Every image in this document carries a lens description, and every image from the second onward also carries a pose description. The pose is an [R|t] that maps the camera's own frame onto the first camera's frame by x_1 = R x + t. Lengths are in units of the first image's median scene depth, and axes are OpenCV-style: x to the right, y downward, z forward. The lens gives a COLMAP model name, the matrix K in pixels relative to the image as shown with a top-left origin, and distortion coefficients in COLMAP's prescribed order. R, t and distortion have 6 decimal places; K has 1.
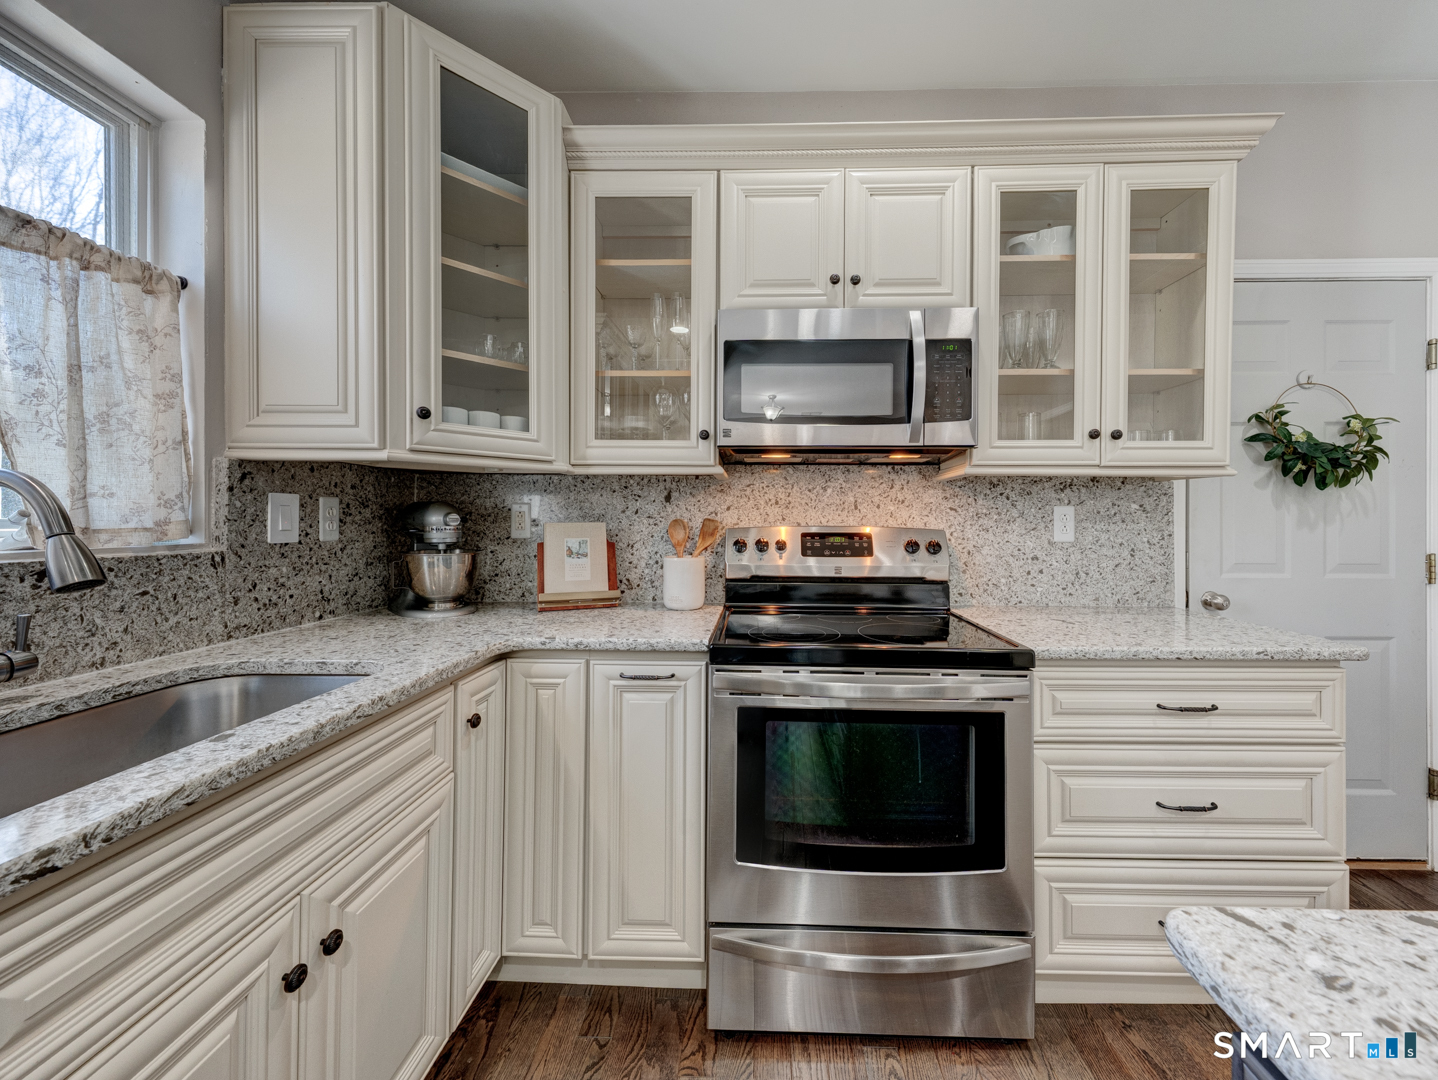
lens RADIAL K [[584.4, 0, 760.3], [0, 584.4, 525.0], [0, 0, 1]] dist [-0.000026, -0.000065]
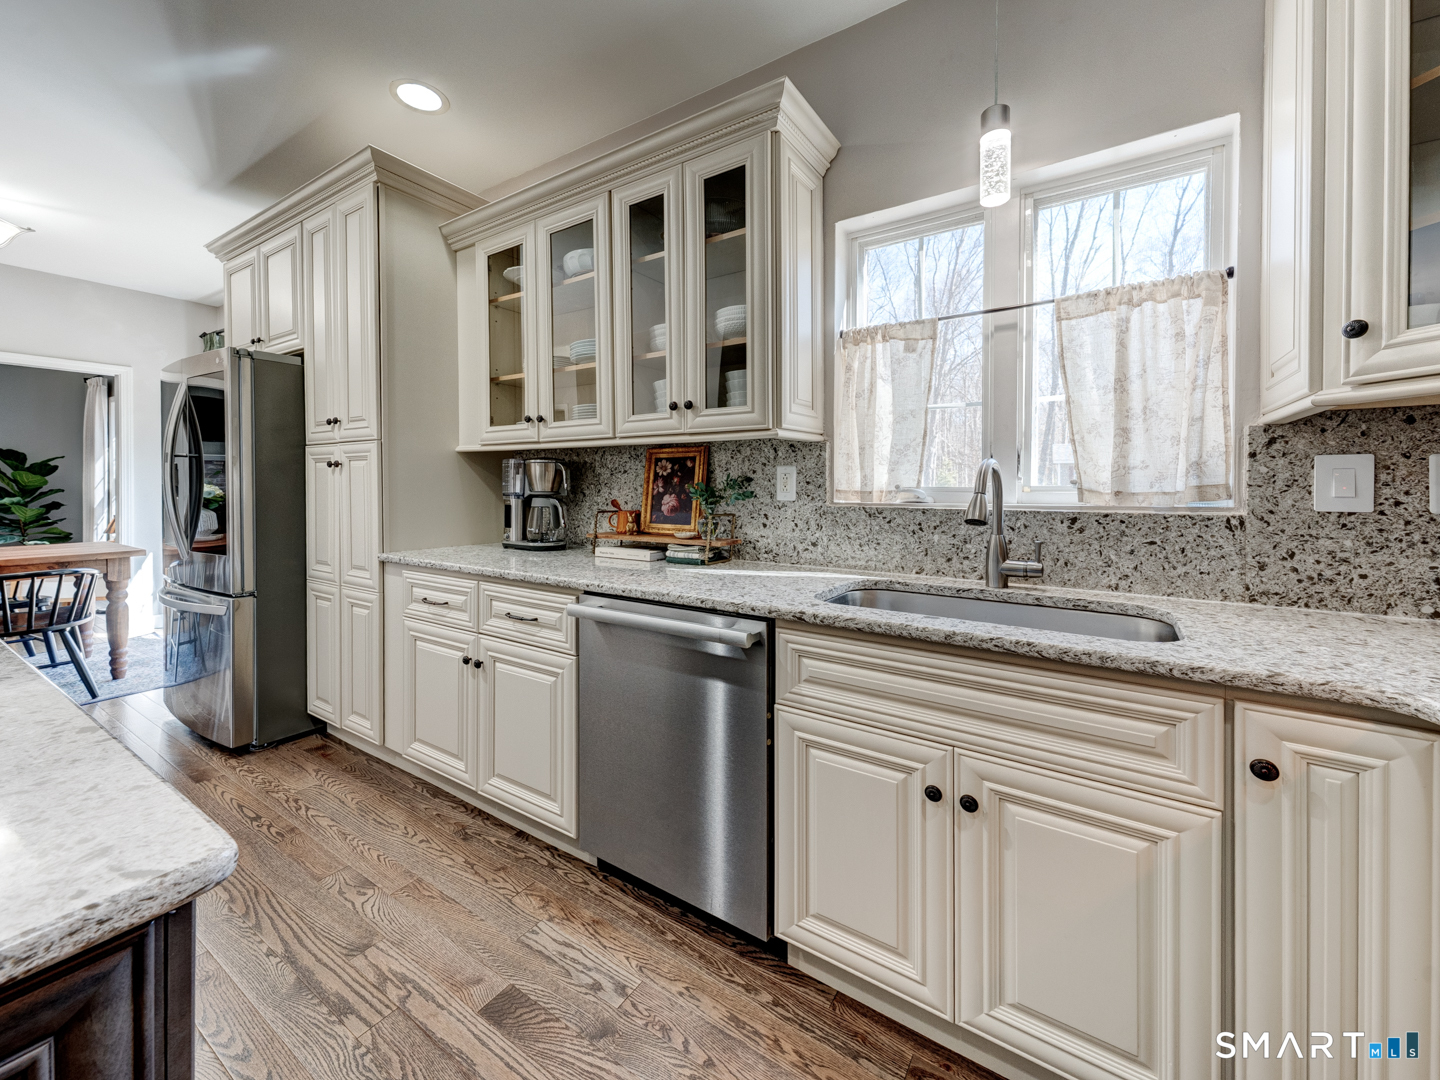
lens RADIAL K [[551.3, 0, 774.1], [0, 551.3, 494.0], [0, 0, 1]] dist [0.000314, 0.000056]
pose [[-0.497545, 0.005769, -0.867419, 0.355489], [-0.008958, 0.999890, 0.011788, 0.002530], [0.867392, 0.013636, -0.497439, 0.775907]]
